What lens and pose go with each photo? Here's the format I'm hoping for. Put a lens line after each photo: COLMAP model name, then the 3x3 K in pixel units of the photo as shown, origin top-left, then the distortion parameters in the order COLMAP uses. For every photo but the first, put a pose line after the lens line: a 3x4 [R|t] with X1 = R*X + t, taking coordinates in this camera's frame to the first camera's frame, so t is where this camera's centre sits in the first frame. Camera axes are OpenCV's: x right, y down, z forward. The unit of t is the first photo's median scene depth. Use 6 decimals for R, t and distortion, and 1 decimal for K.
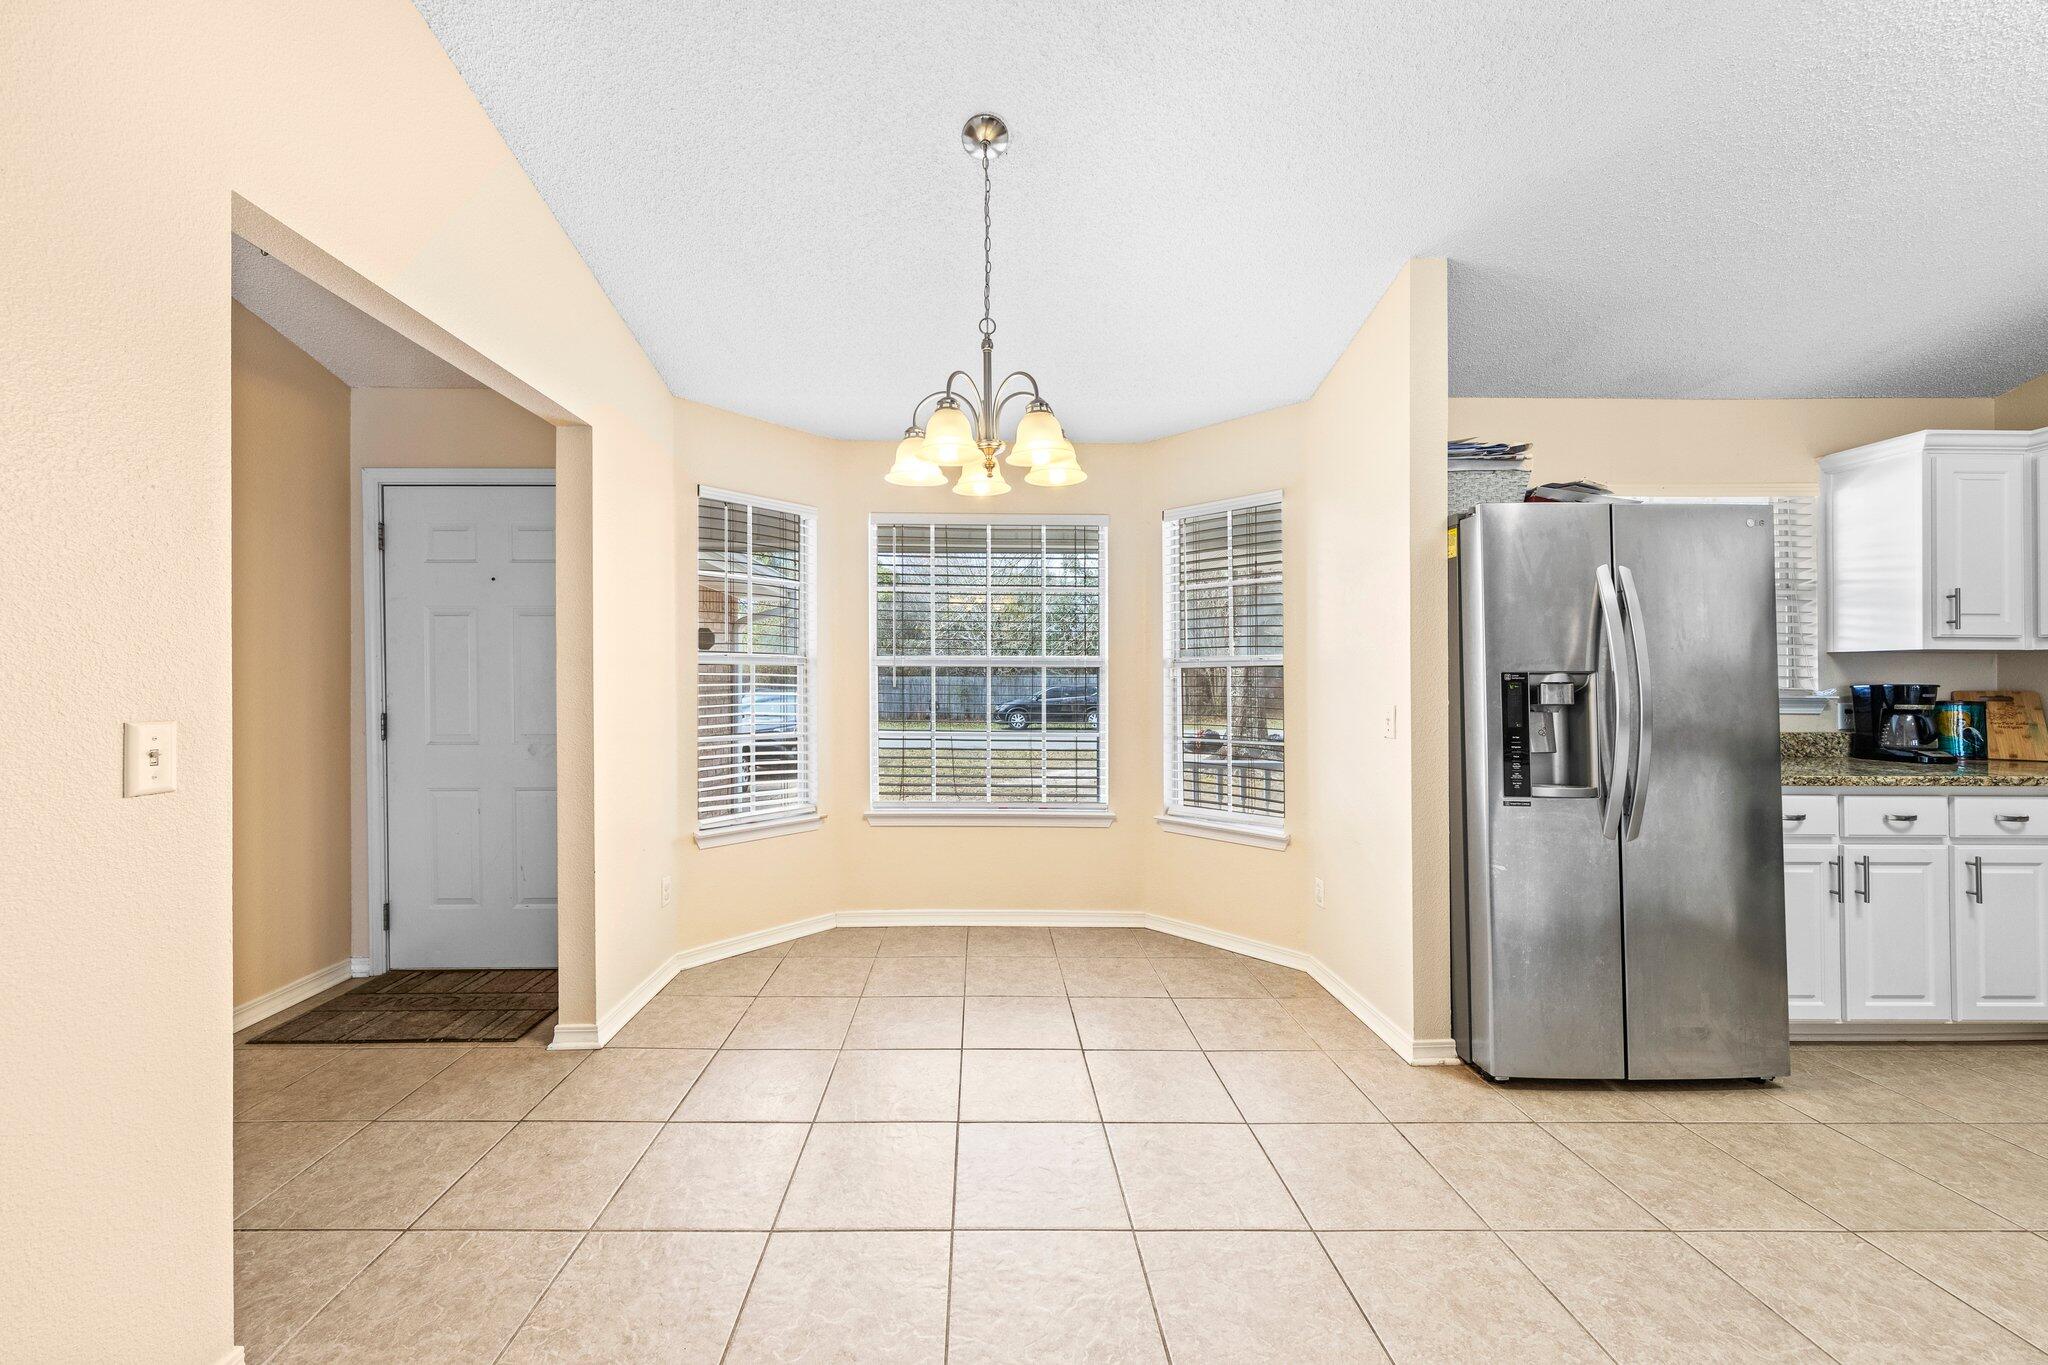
lens RADIAL K [[735.7, 0, 977.7], [0, 735.7, 667.2], [0, 0, 1]] dist [0.000496, 0.000600]
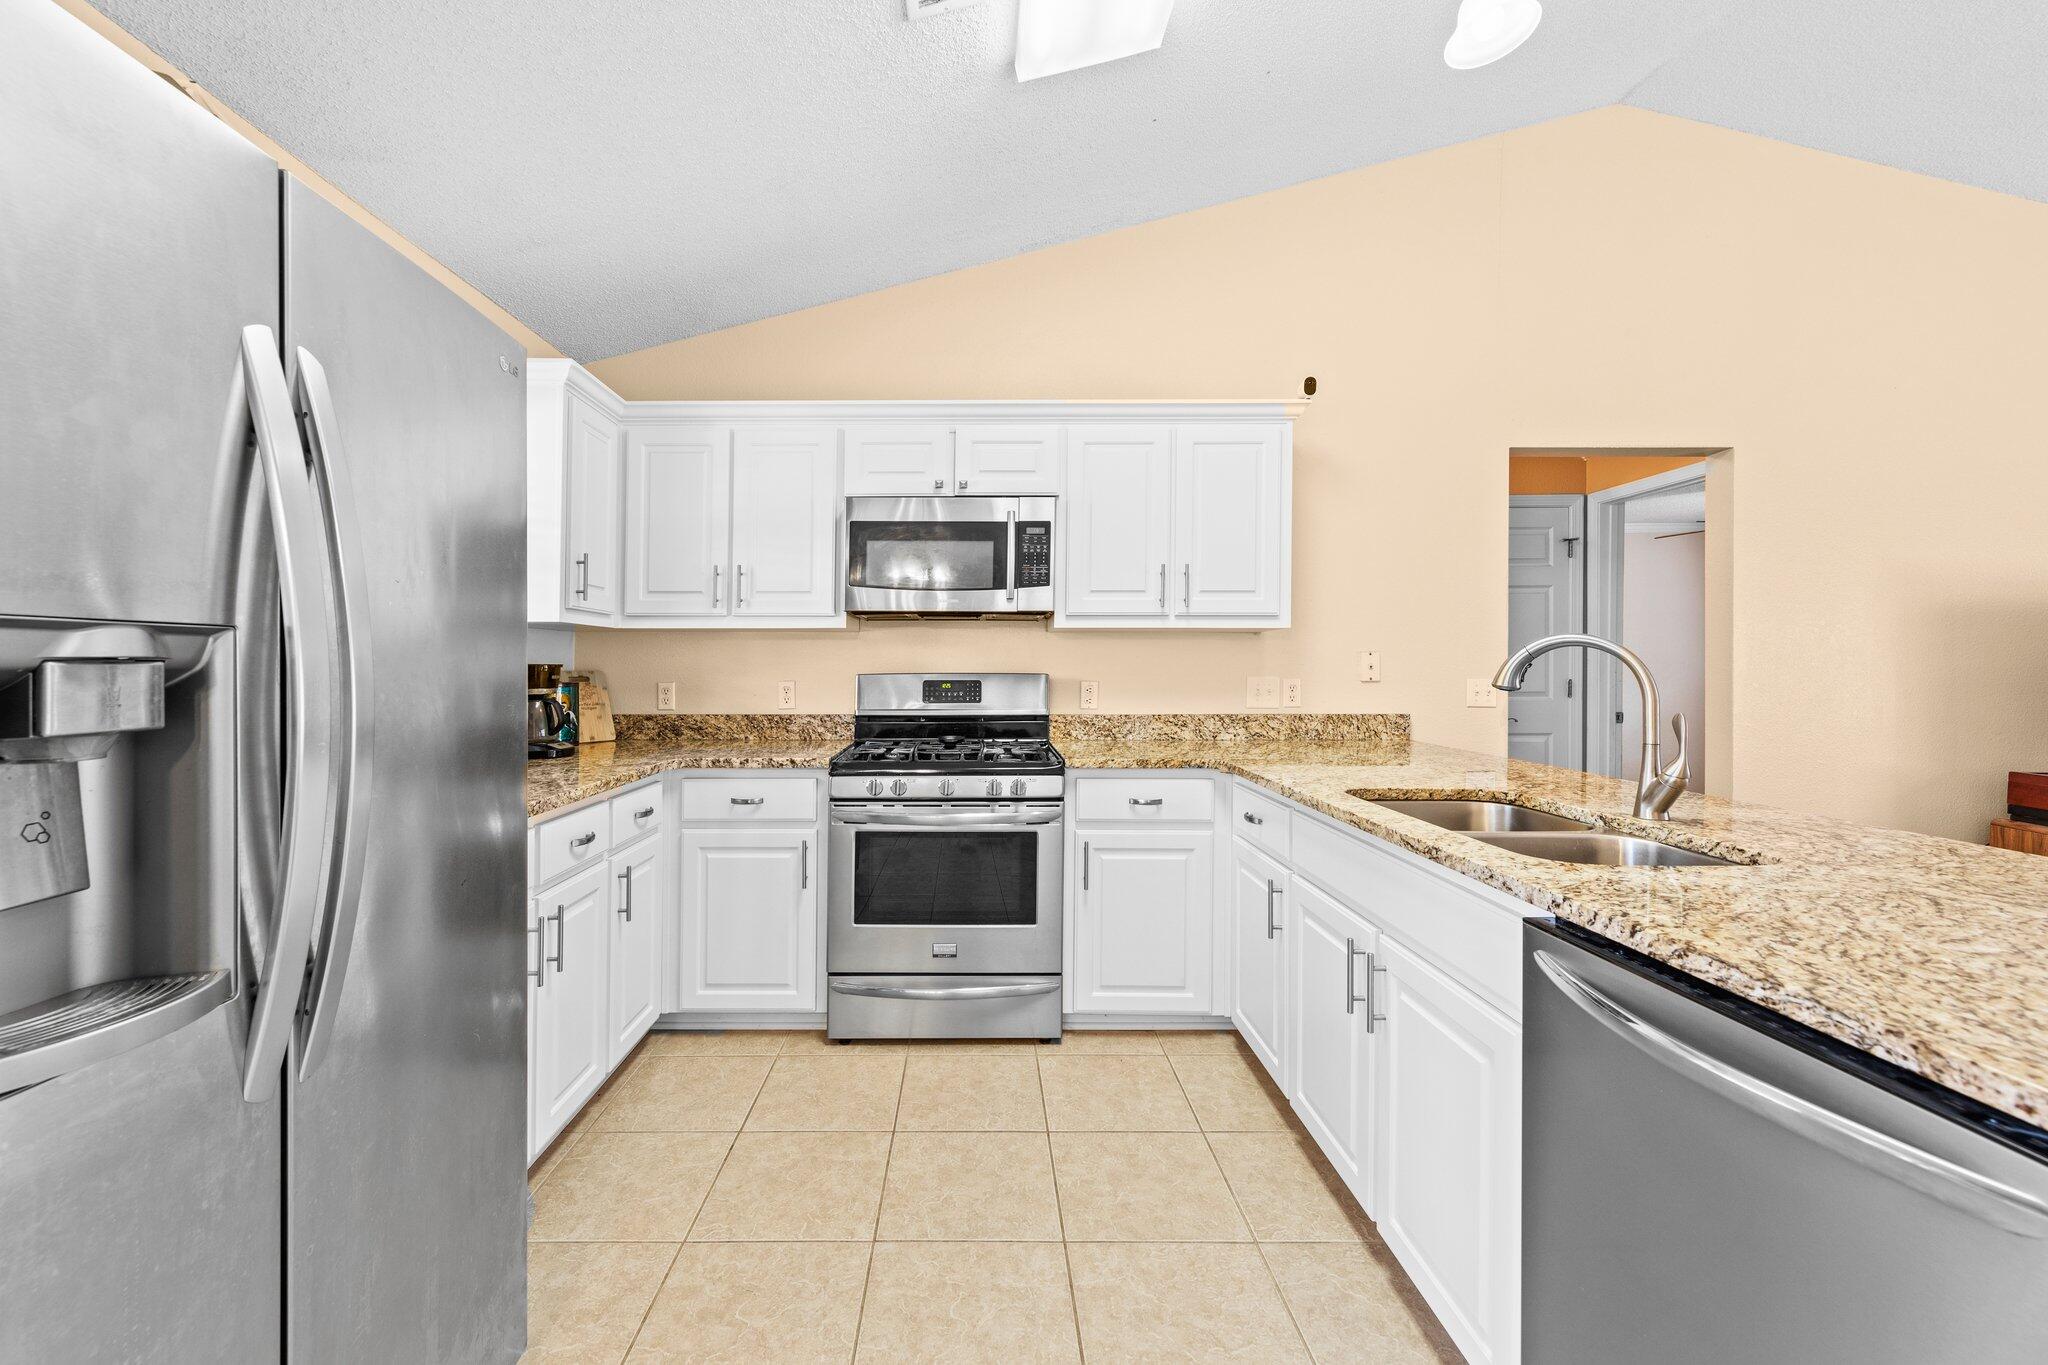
lens RADIAL K [[811.0, 0, 994.6], [0, 811.0, 650.6], [0, 0, 1]] dist [0.006759, -0.000898]
pose [[-0.000990, 0.013588, 0.999907, 0.410998], [-0.017668, 0.999751, -0.013604, 0.014006], [-0.999843, -0.017680, -0.000750, 0.576120]]
